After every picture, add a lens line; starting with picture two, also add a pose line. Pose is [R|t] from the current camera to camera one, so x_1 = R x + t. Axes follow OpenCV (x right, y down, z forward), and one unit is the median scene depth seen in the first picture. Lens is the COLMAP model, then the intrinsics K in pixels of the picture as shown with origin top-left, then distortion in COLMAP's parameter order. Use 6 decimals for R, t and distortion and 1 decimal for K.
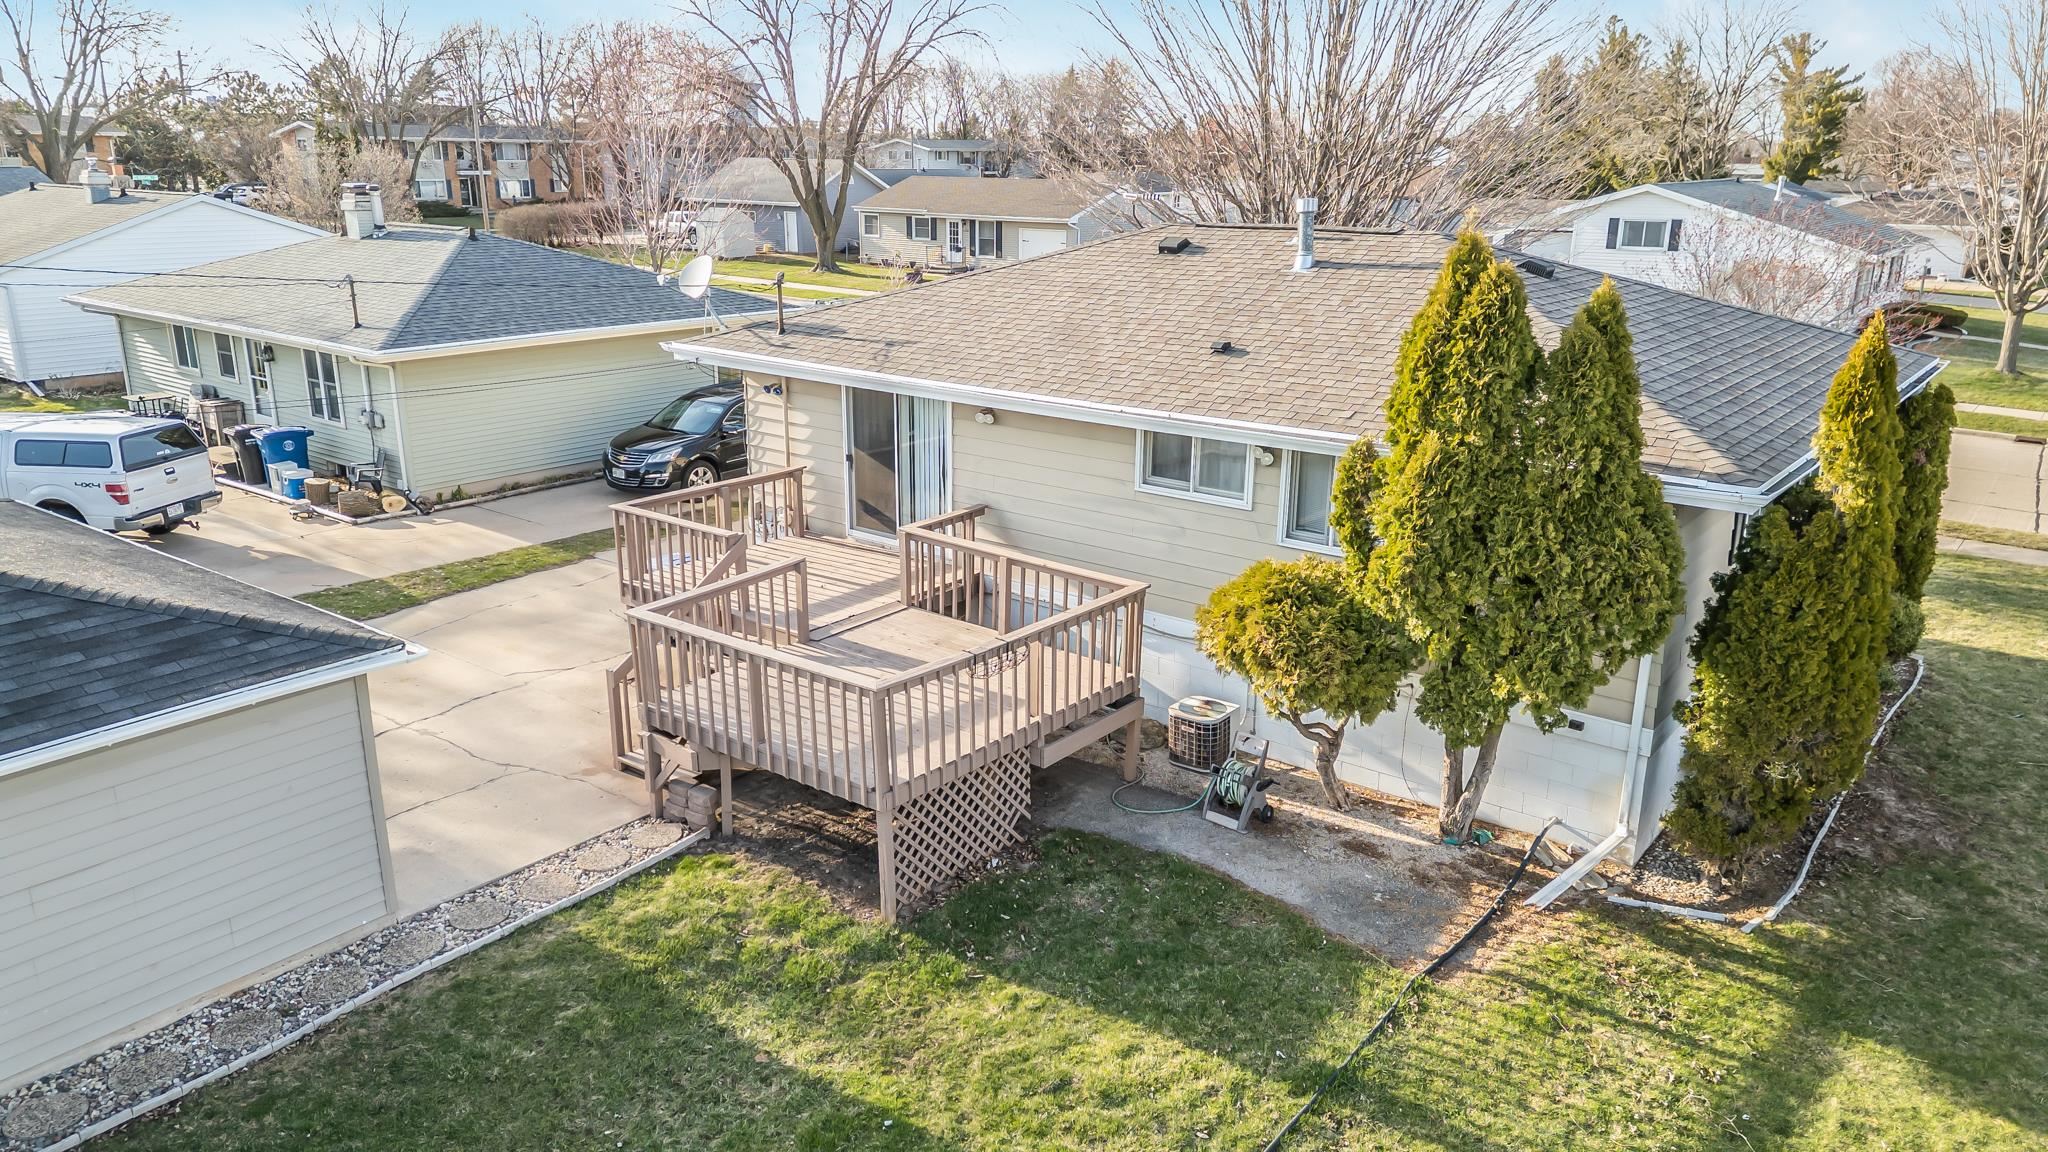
lens RADIAL K [[1411.9, 0, 1024.0], [0, 1411.9, 576.0], [0, 0, 1]] dist [0.120348, -0.152336]
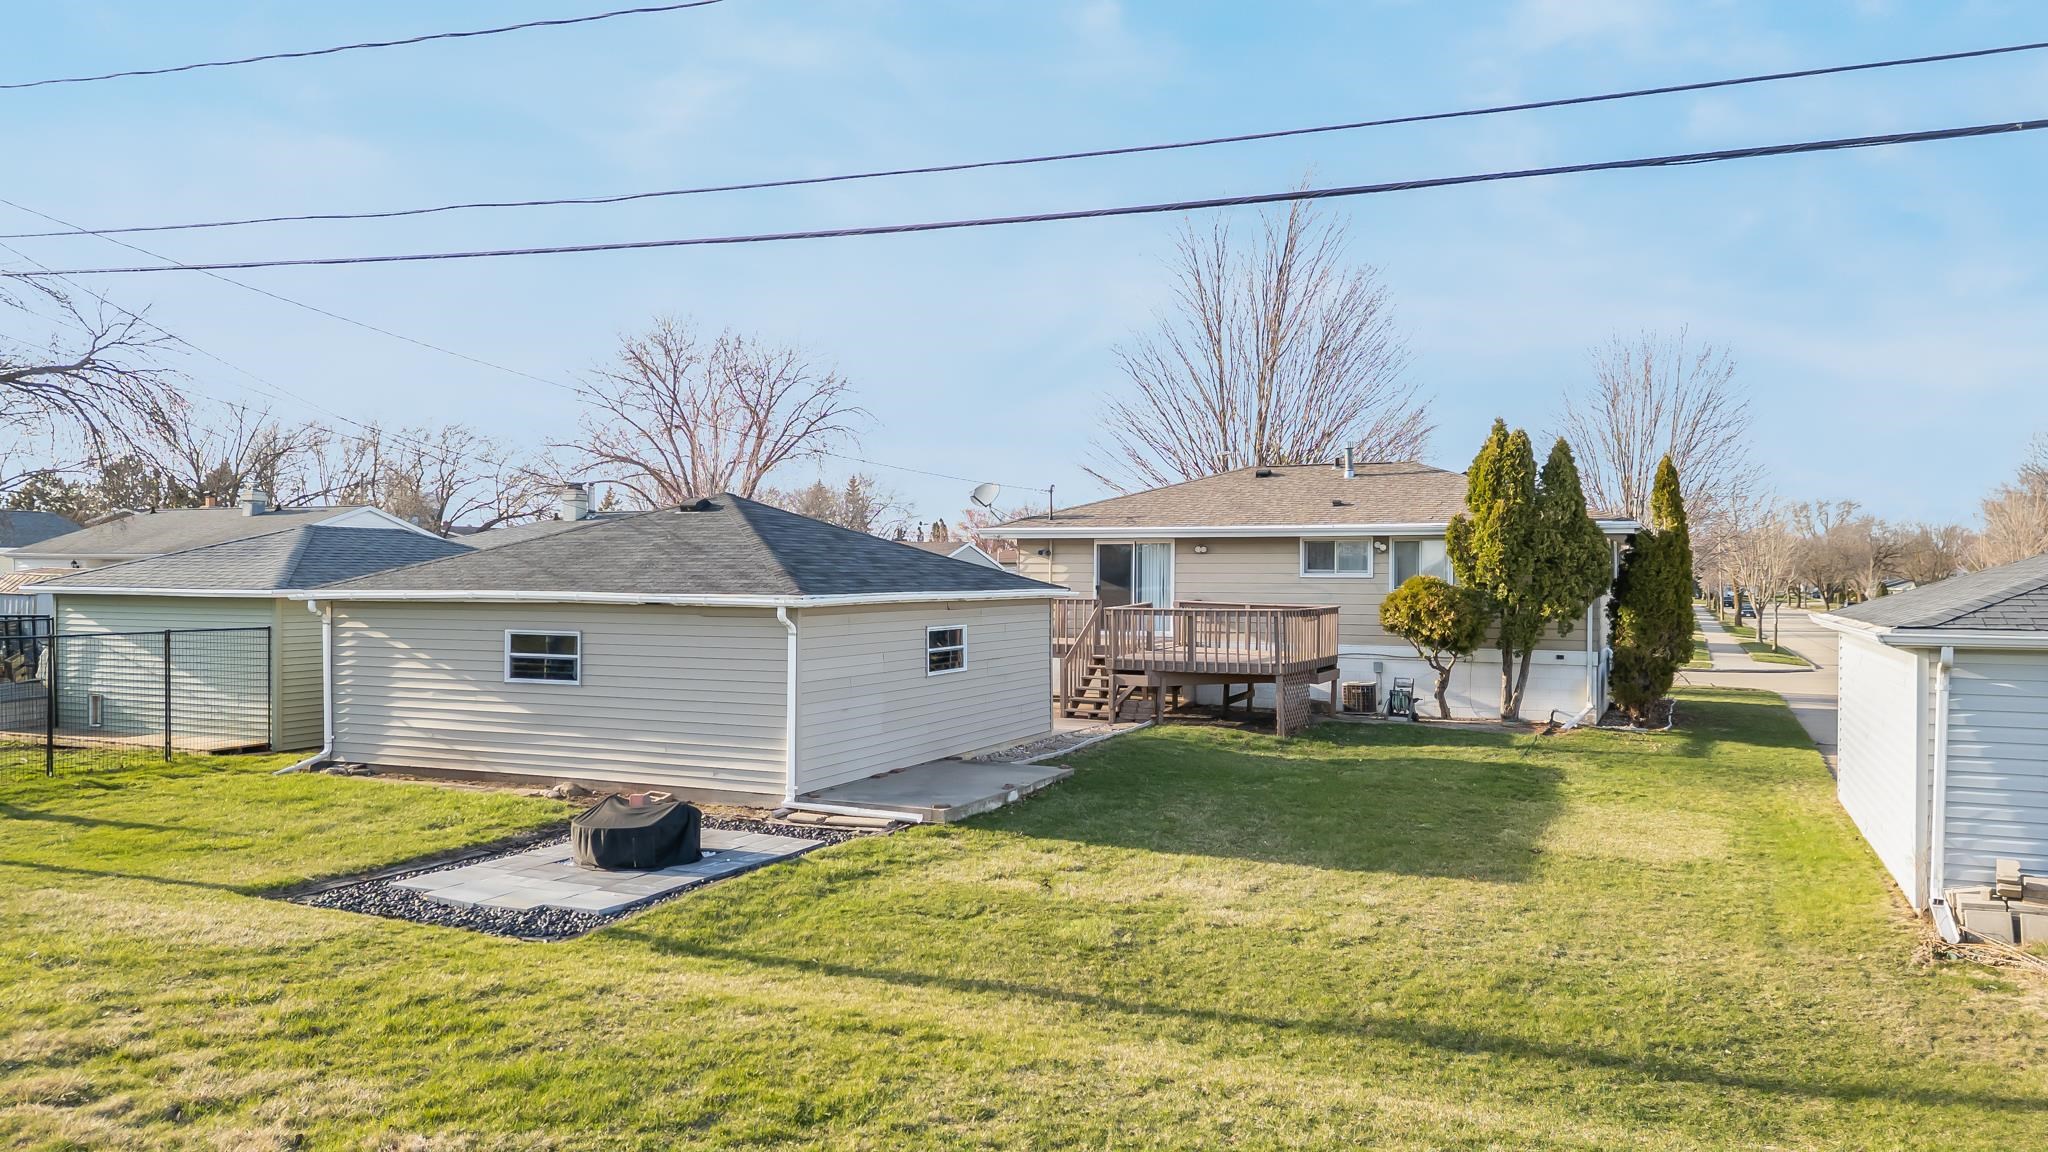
lens RADIAL K [[1411.9, 0, 1024.0], [0, 1411.9, 576.0], [0, 0, 1]] dist [0.120348, -0.152336]
pose [[0.973345, -0.003553, 0.229318, -0.880822], [0.068914, 0.958204, -0.277661, 0.539330], [-0.218747, 0.286063, 0.932908, -0.824440]]
